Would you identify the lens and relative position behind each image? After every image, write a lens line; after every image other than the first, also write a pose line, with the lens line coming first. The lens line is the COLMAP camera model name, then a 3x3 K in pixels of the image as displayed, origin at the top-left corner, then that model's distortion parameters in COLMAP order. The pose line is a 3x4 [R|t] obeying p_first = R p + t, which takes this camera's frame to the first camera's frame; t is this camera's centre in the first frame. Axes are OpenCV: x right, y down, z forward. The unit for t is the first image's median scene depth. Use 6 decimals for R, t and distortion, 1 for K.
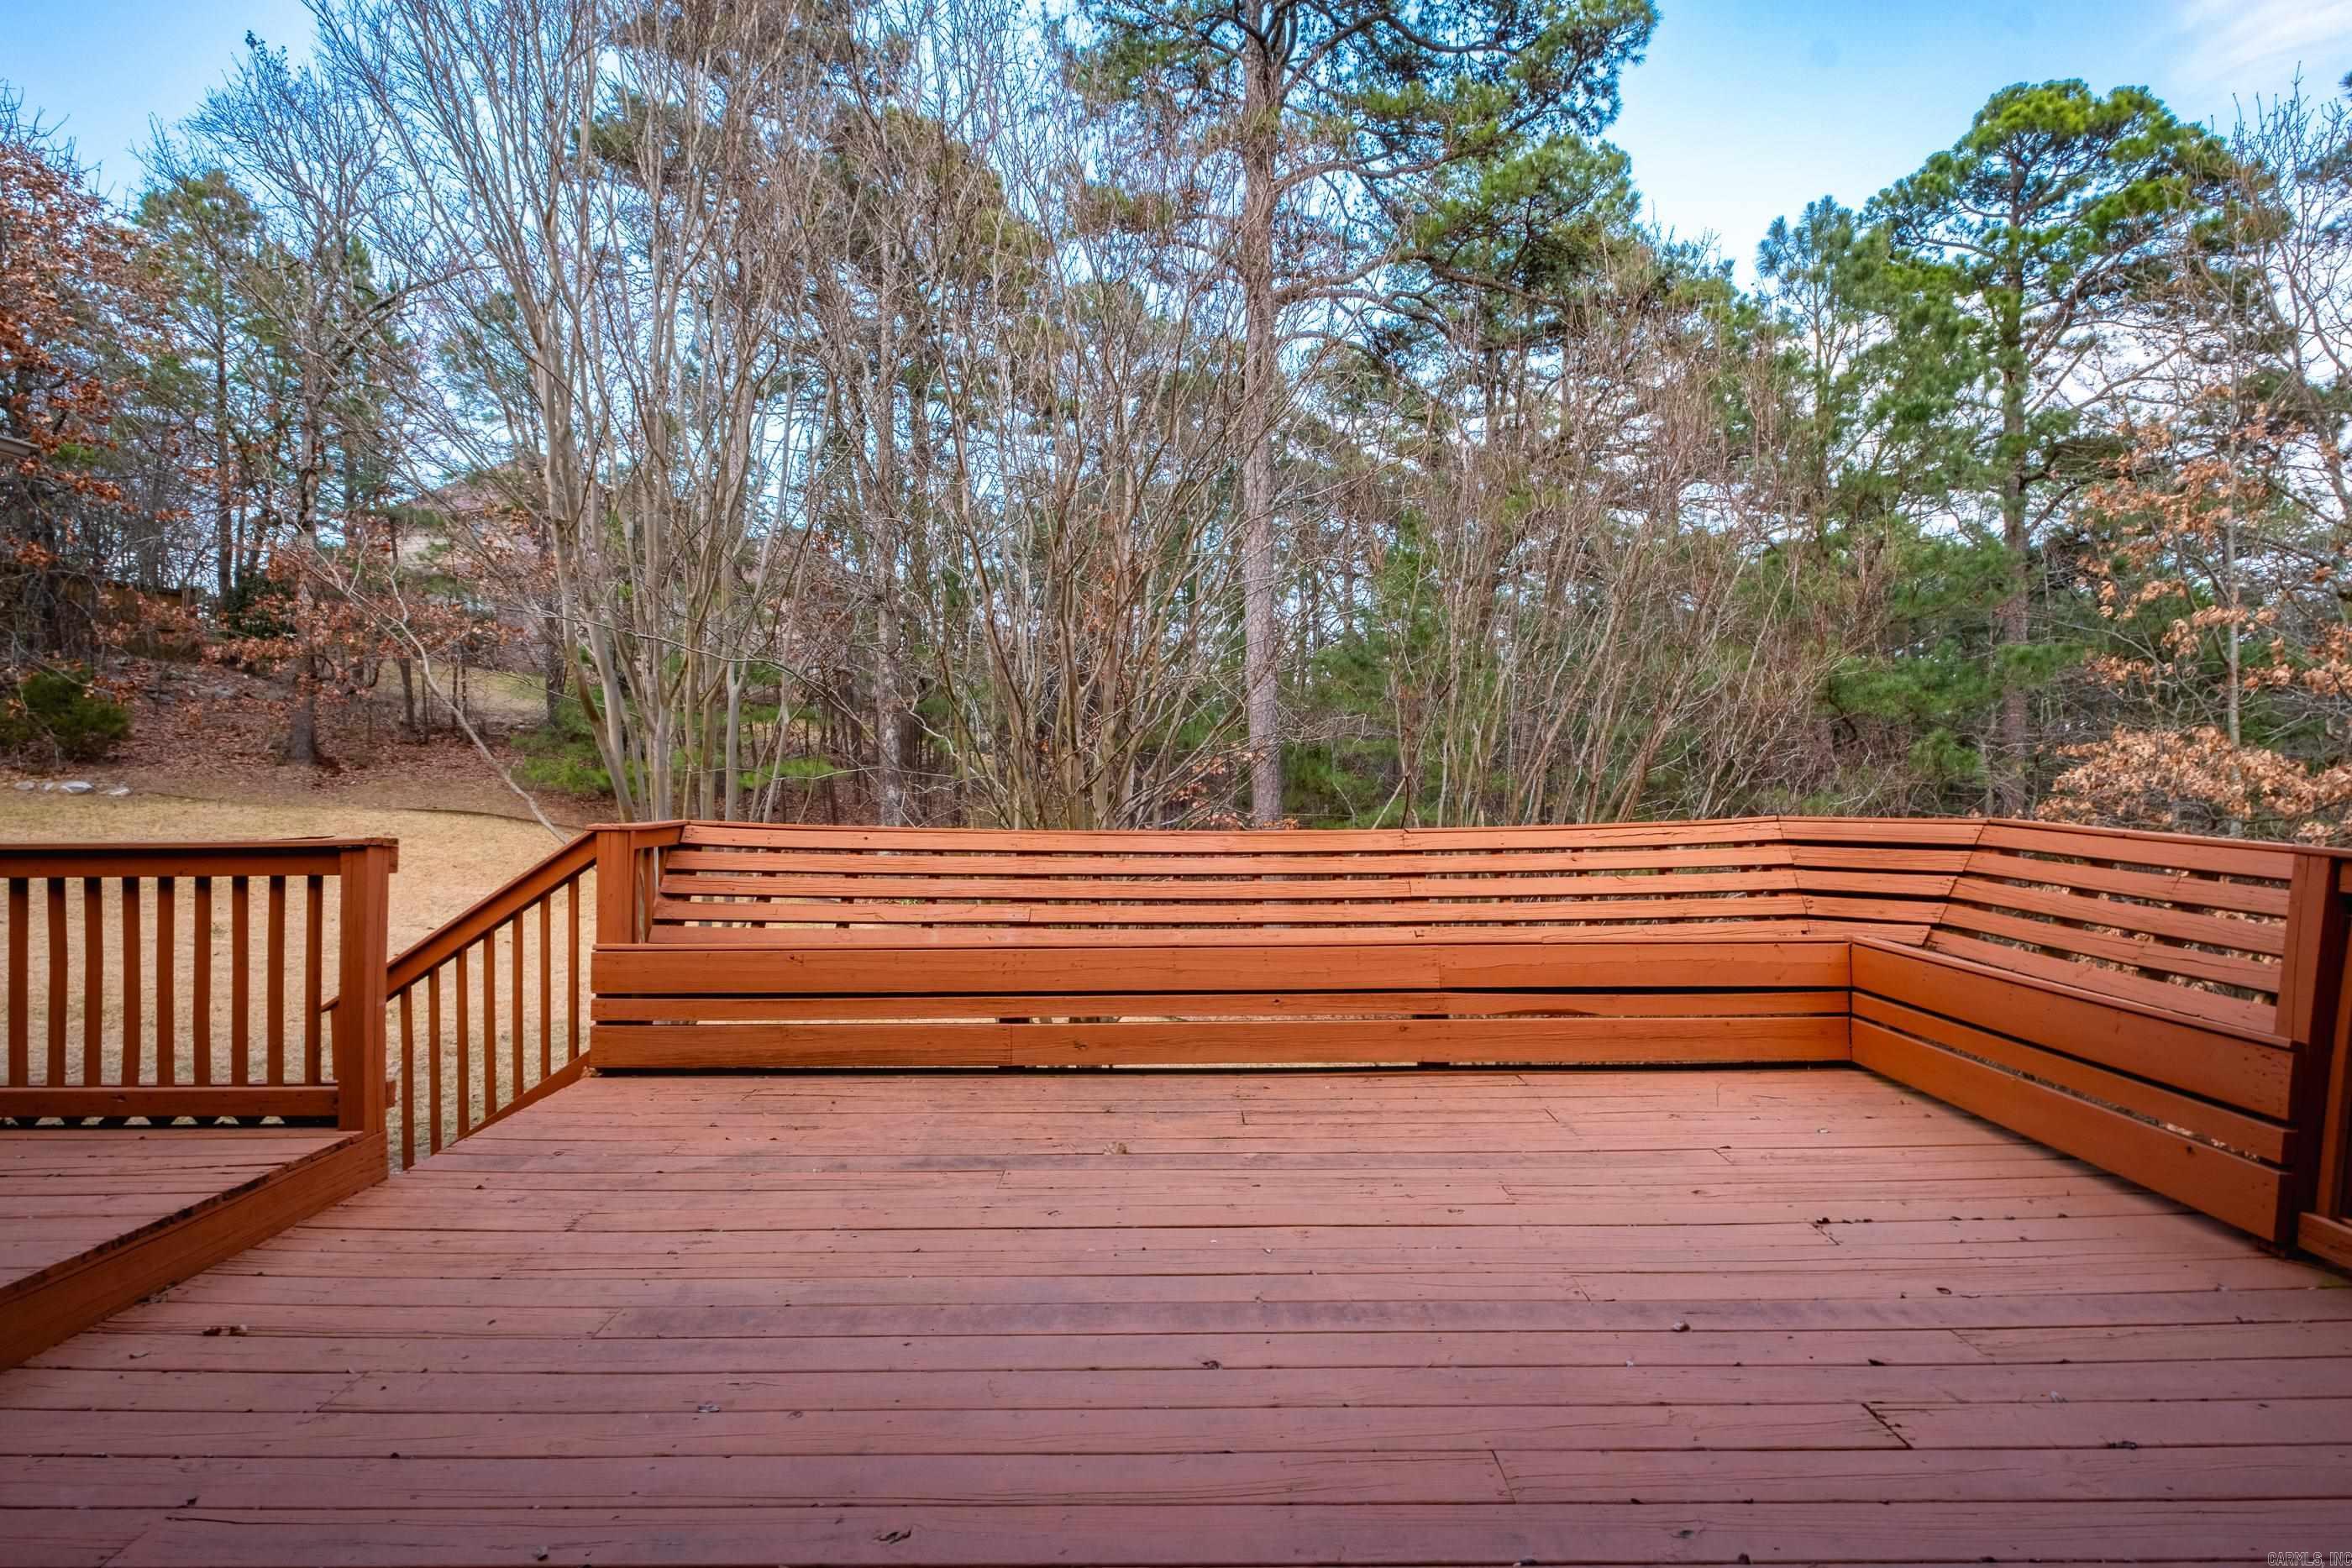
lens RADIAL K [[1010.8, 0, 1182.9], [0, 1010.8, 774.4], [0, 0, 1]] dist [-0.000475, -0.000495]
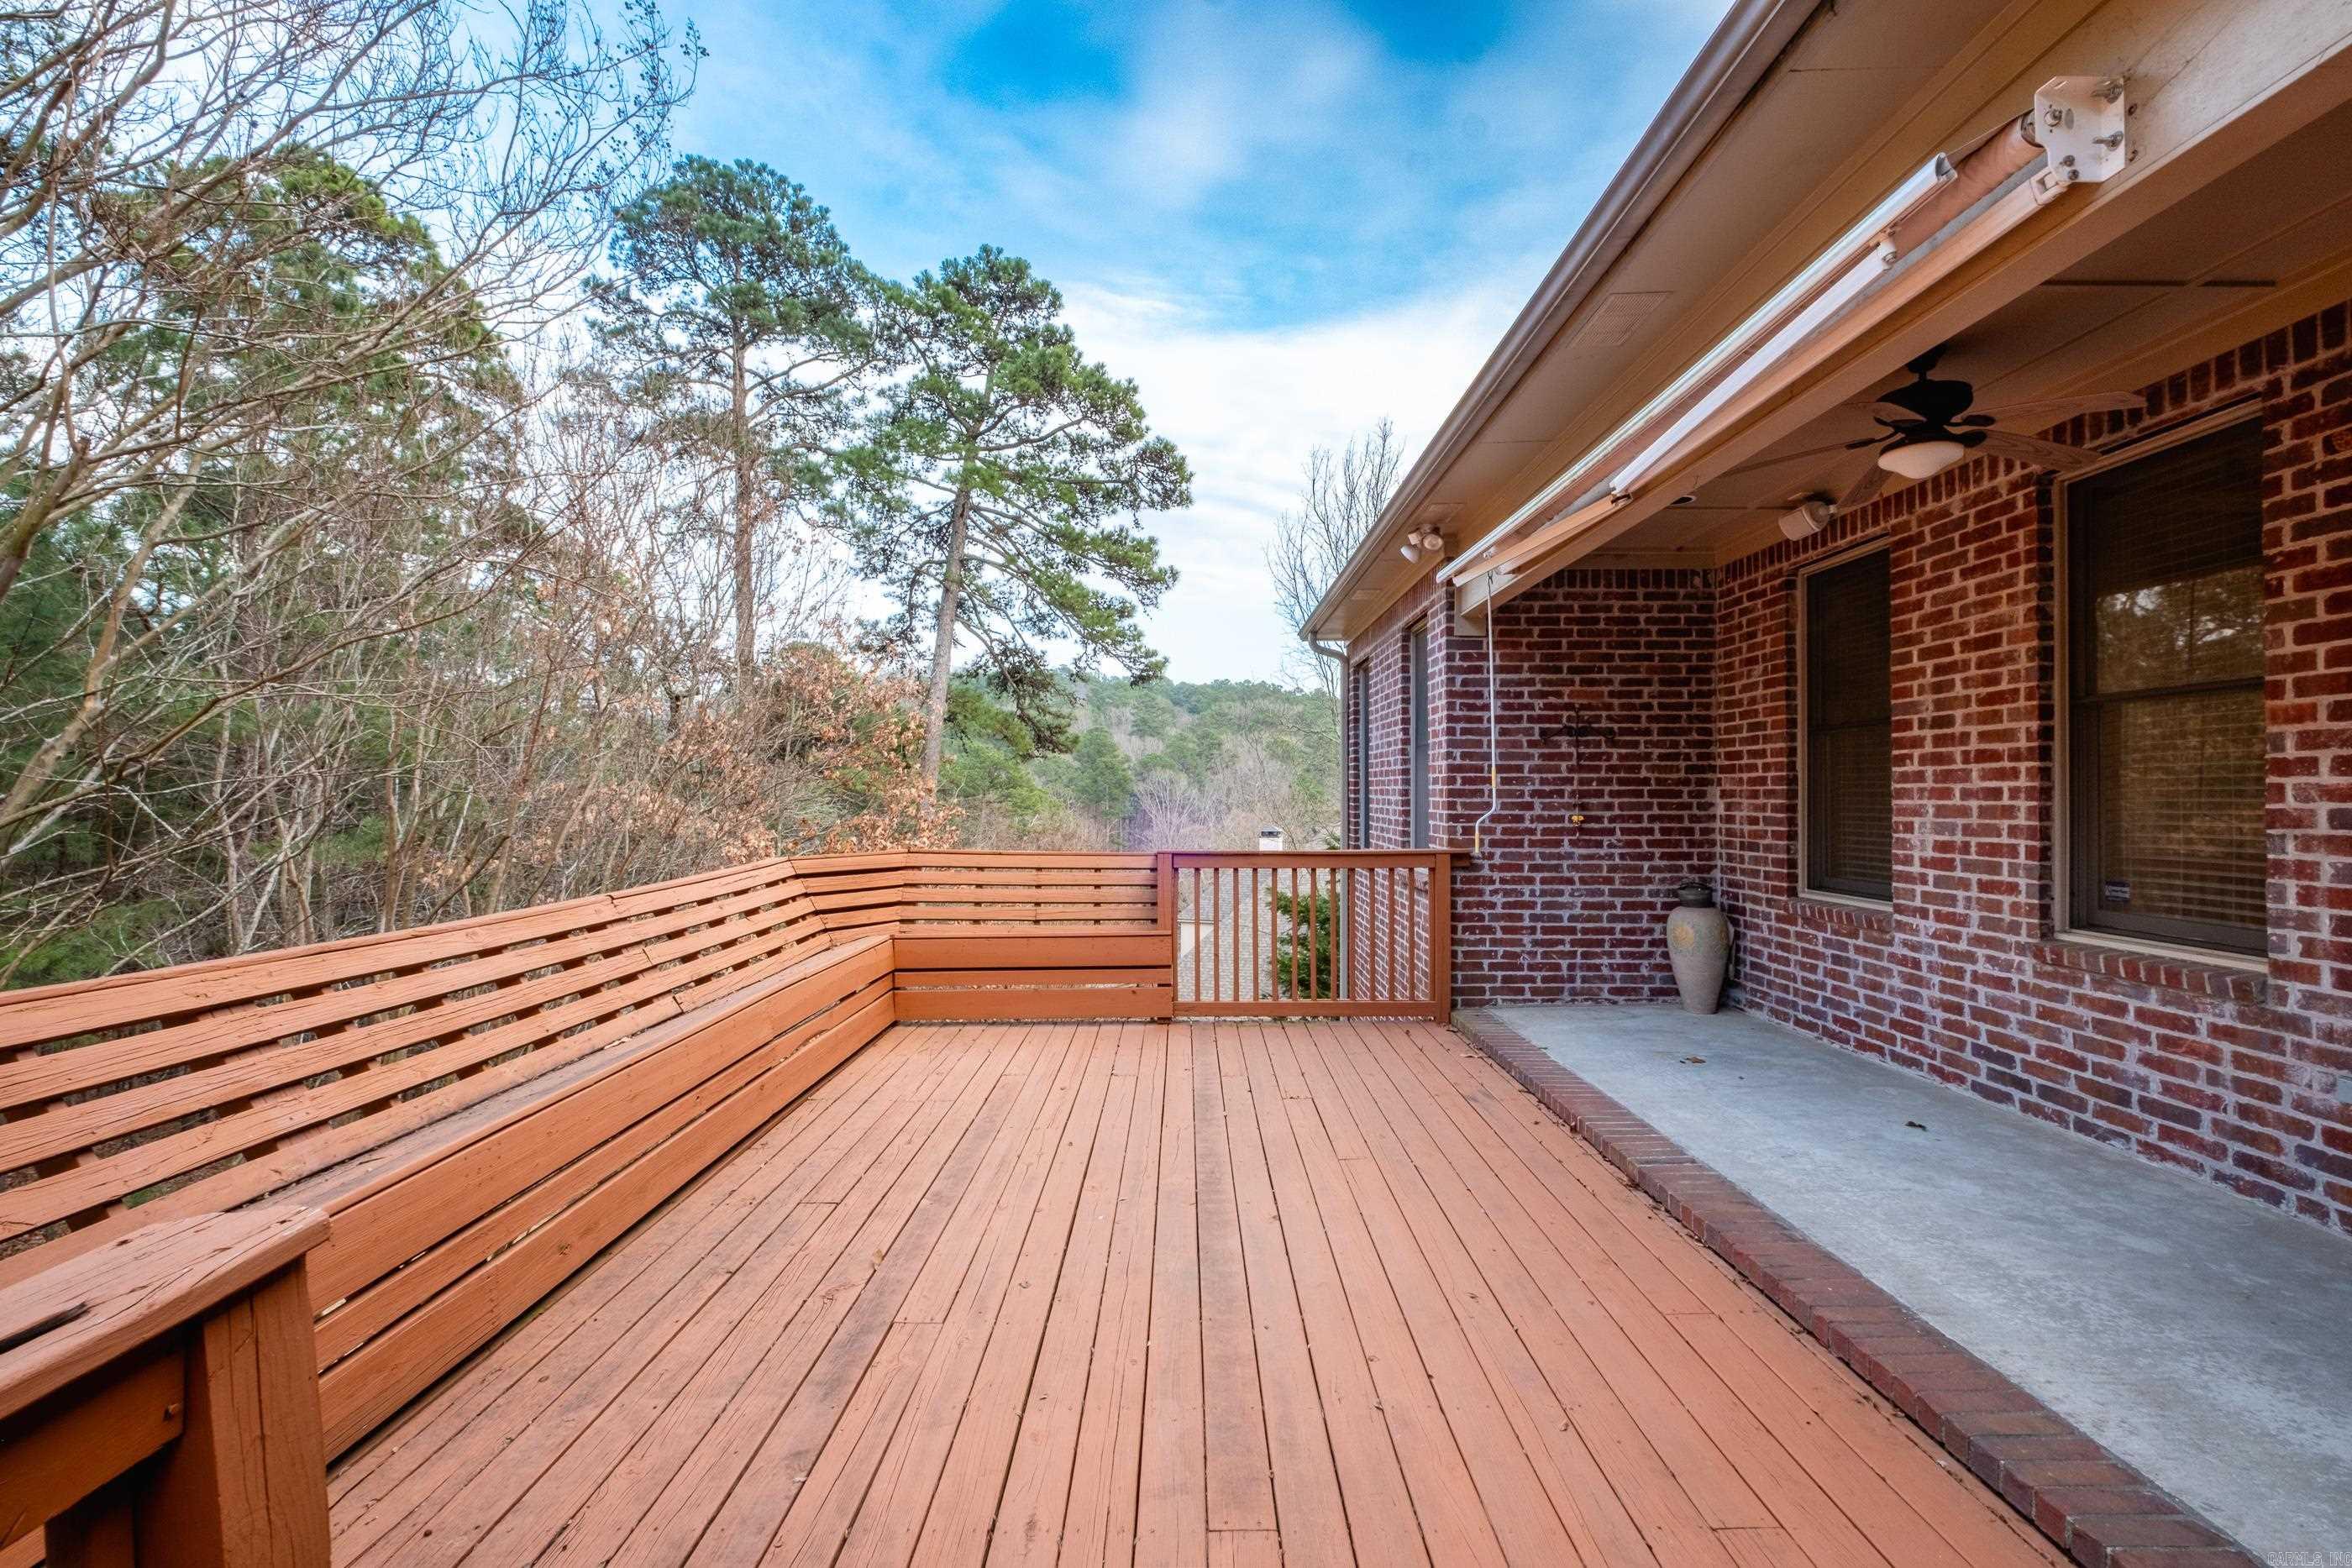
lens RADIAL K [[1010.8, 0, 1182.9], [0, 1010.8, 774.4], [0, 0, 1]] dist [-0.000475, -0.000495]
pose [[-0.009700, 0.034537, 0.999356, -0.948016], [0.009458, 0.999362, -0.034446, -0.017481], [-0.999908, 0.009117, -0.010021, 0.725684]]
